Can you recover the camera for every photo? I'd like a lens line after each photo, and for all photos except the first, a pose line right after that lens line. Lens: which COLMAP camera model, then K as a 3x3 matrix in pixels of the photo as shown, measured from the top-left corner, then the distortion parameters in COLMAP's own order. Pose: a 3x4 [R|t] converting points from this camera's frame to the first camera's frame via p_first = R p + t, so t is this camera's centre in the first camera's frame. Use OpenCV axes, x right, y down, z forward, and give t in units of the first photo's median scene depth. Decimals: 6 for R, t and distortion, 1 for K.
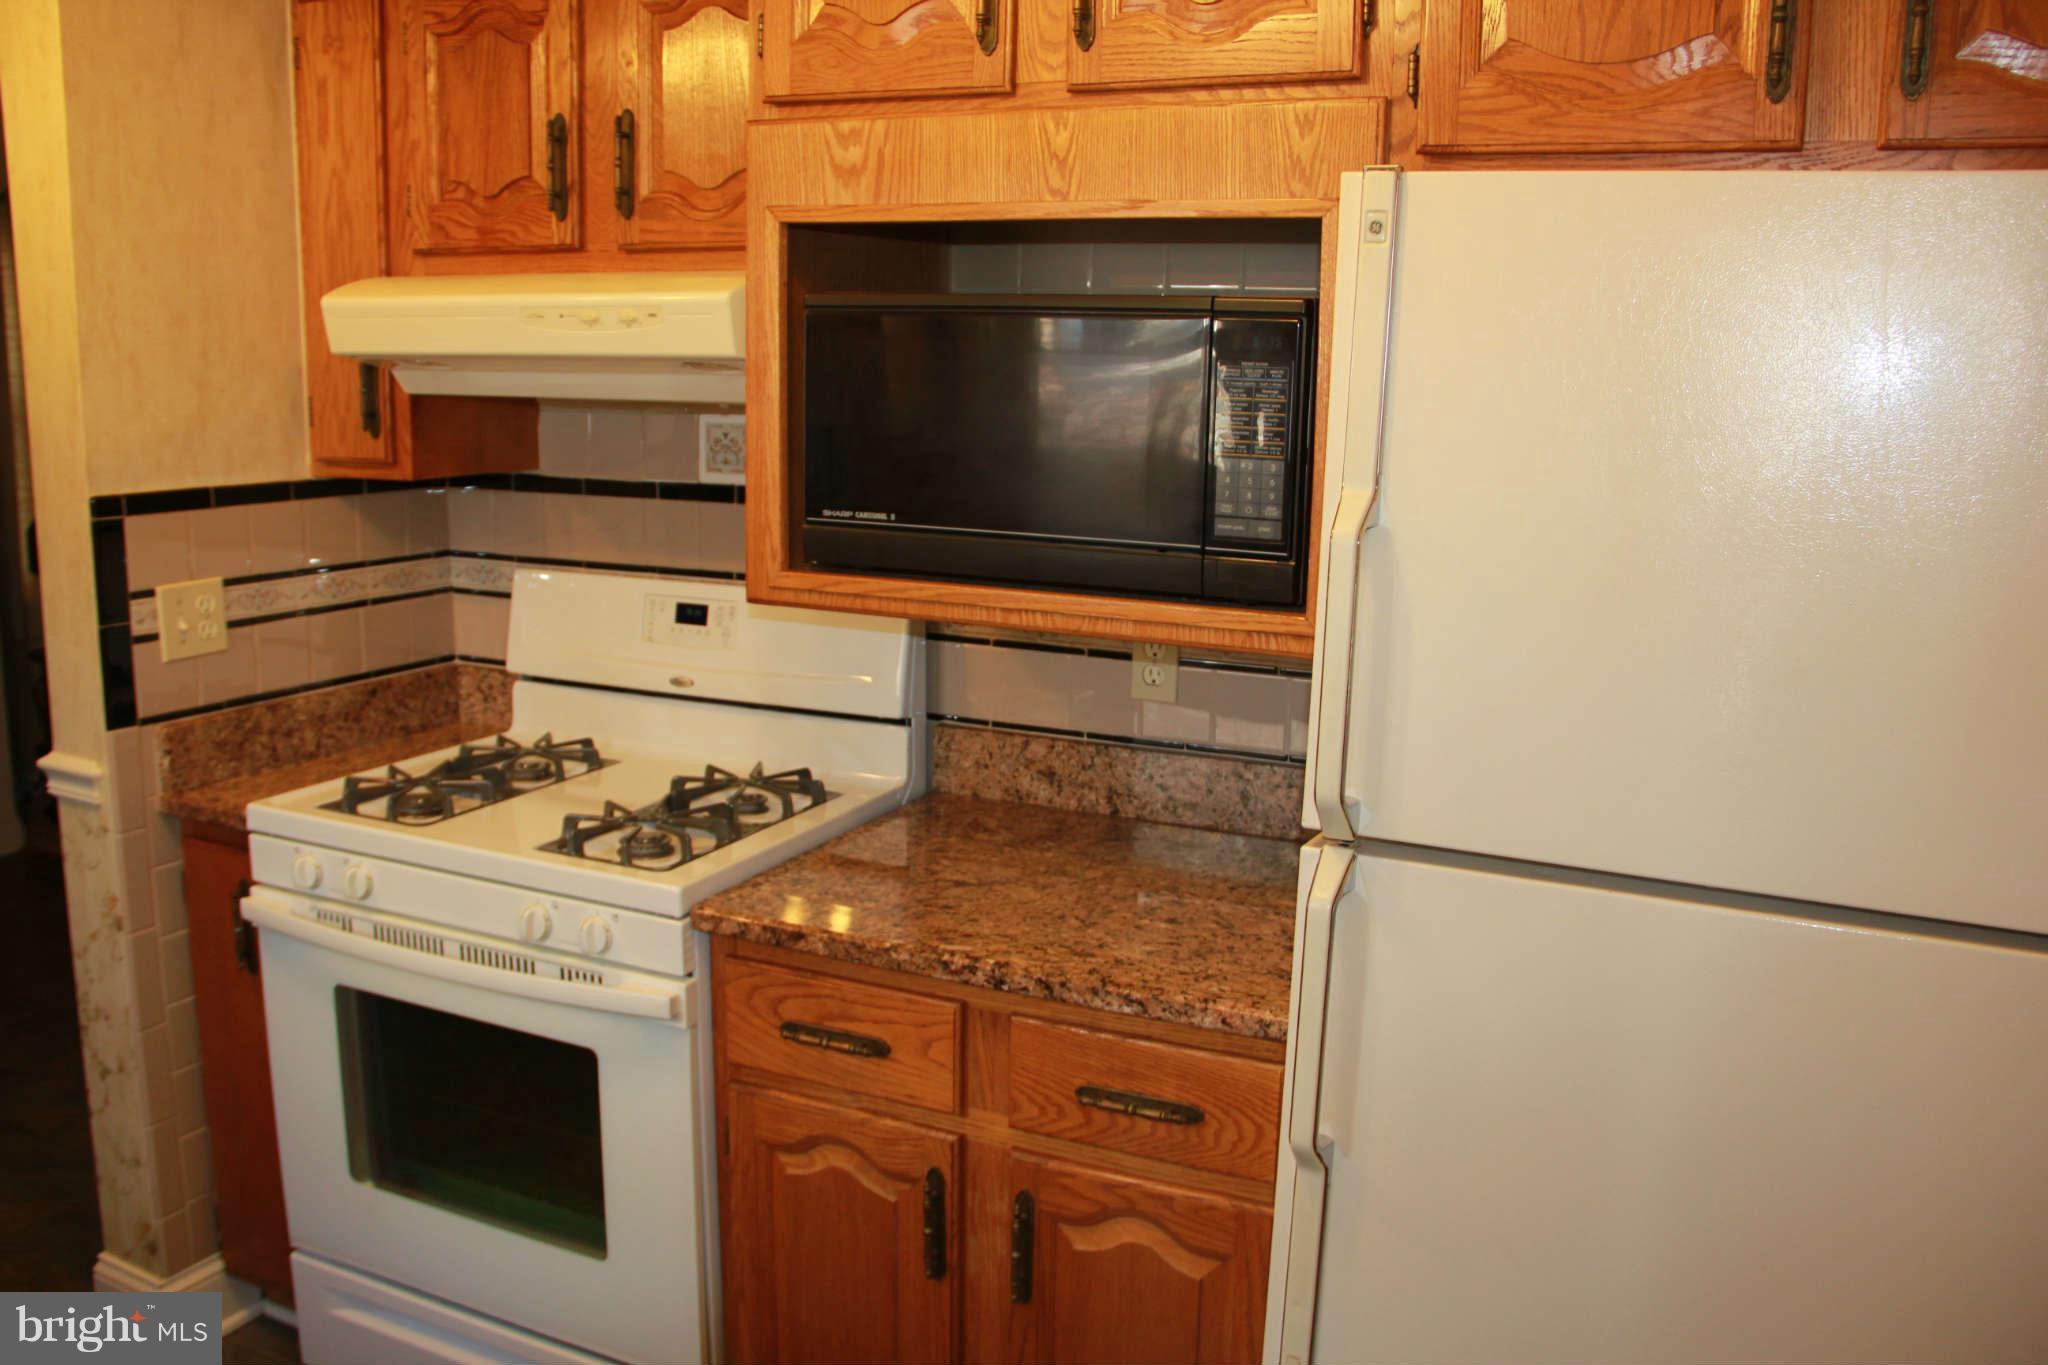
lens RADIAL K [[1718.1, 0, 1019.5], [0, 1718.1, 688.8], [0, 0, 1]] dist [-0.166354, 0.120390]
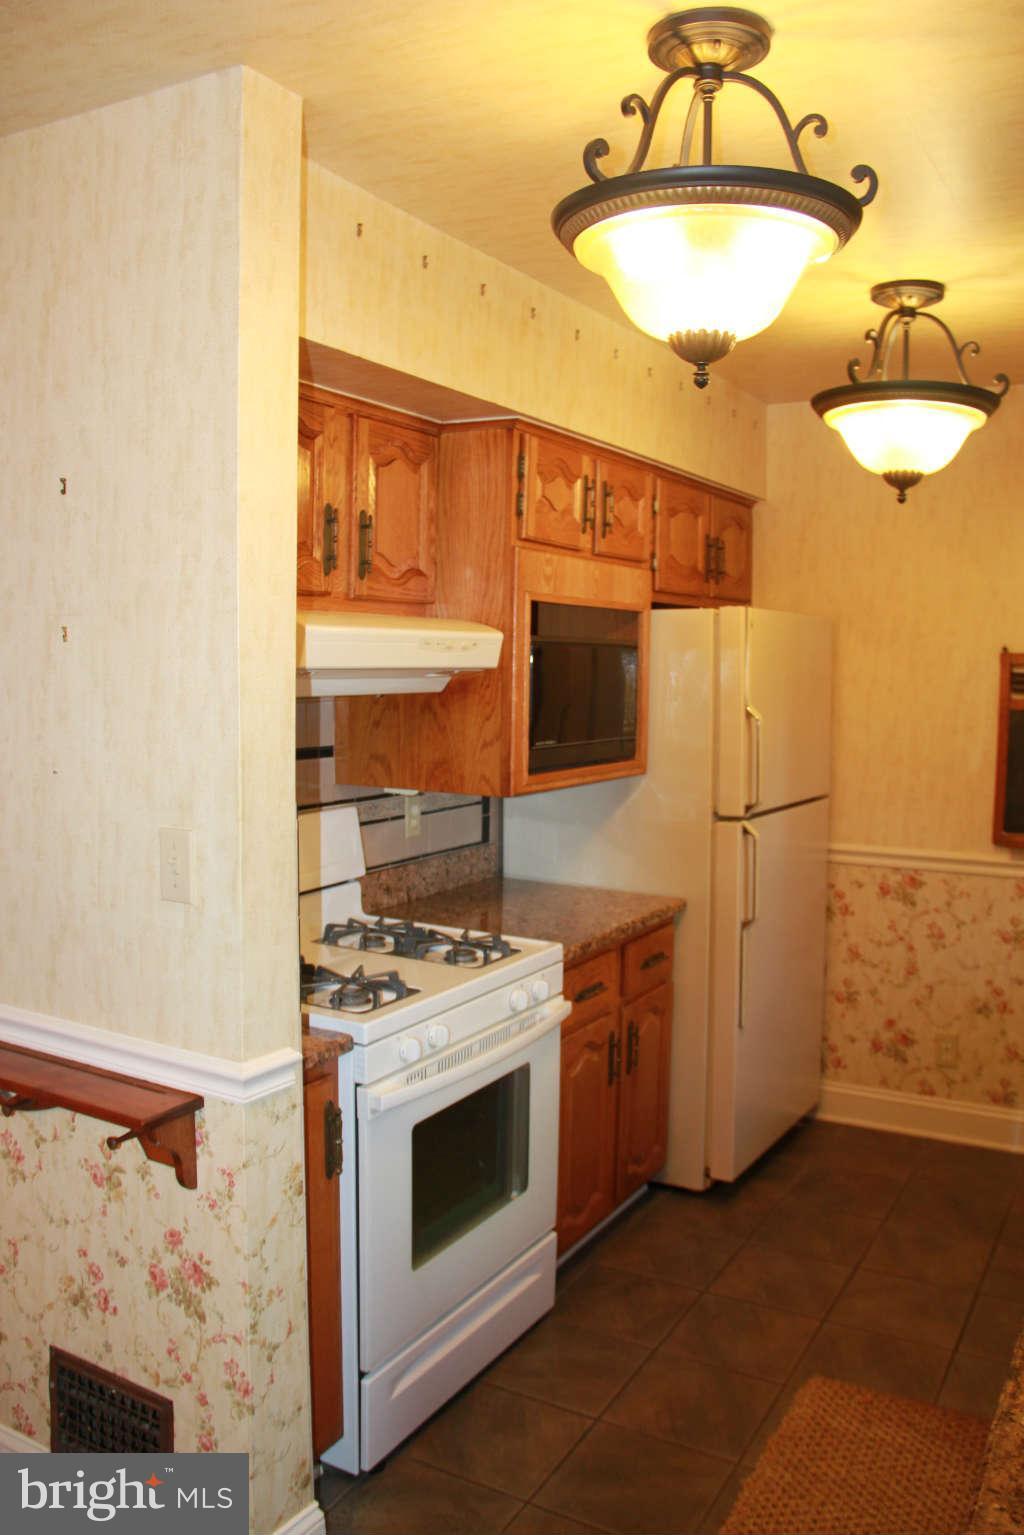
lens RADIAL K [[1287.8, 0, 509.2], [0, 1287.8, 765.5], [0, 0, 1]] dist [-0.166354, 0.120390]
pose [[0.088136, -0.107380, 0.990304, -1.464913], [0.175468, 0.980300, 0.090679, -0.201343], [-0.980532, 0.165774, 0.105241, 0.799840]]
